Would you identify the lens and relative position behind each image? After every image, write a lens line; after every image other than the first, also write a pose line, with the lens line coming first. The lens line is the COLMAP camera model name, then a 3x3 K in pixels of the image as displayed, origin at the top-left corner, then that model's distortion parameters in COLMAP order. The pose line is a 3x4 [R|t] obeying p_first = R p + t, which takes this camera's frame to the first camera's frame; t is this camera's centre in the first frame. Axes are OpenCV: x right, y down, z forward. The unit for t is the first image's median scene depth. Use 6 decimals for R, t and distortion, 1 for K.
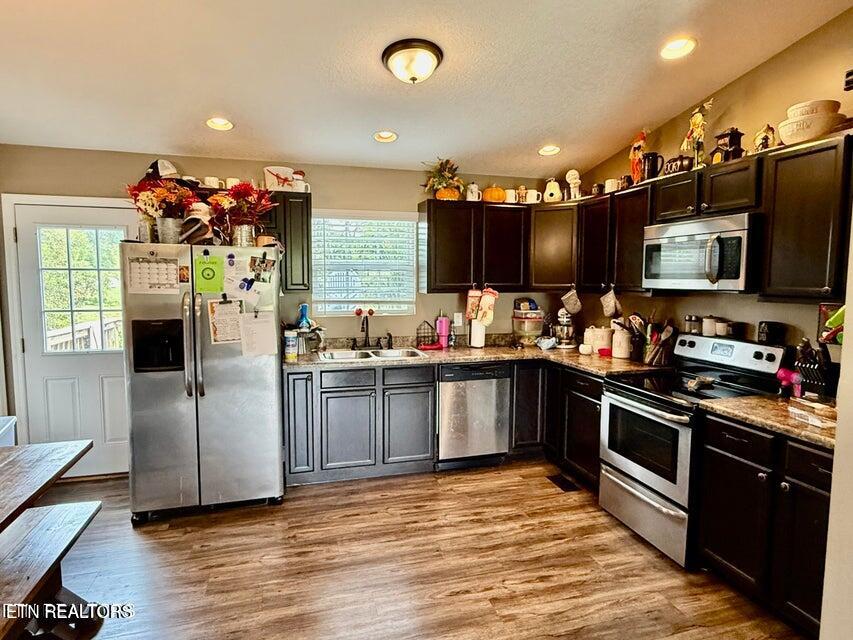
lens RADIAL K [[489.8, 0, 426.0], [0, 489.8, 322.2], [0, 0, 1]] dist [-0.002171, 0.001453]
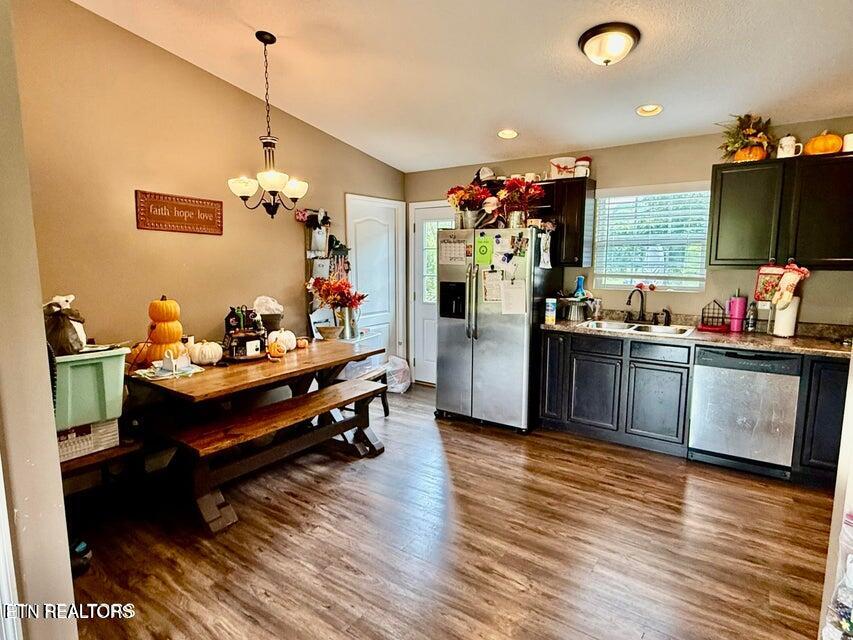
lens RADIAL K [[481.5, 0, 438.2], [0, 481.5, 320.6], [0, 0, 1]] dist [-0.001550, -0.000672]
pose [[0.628591, 0.099419, -0.771355, 0.494171], [-0.067291, 0.995029, 0.073411, 0.005593], [0.774819, 0.005759, 0.632157, 0.053587]]
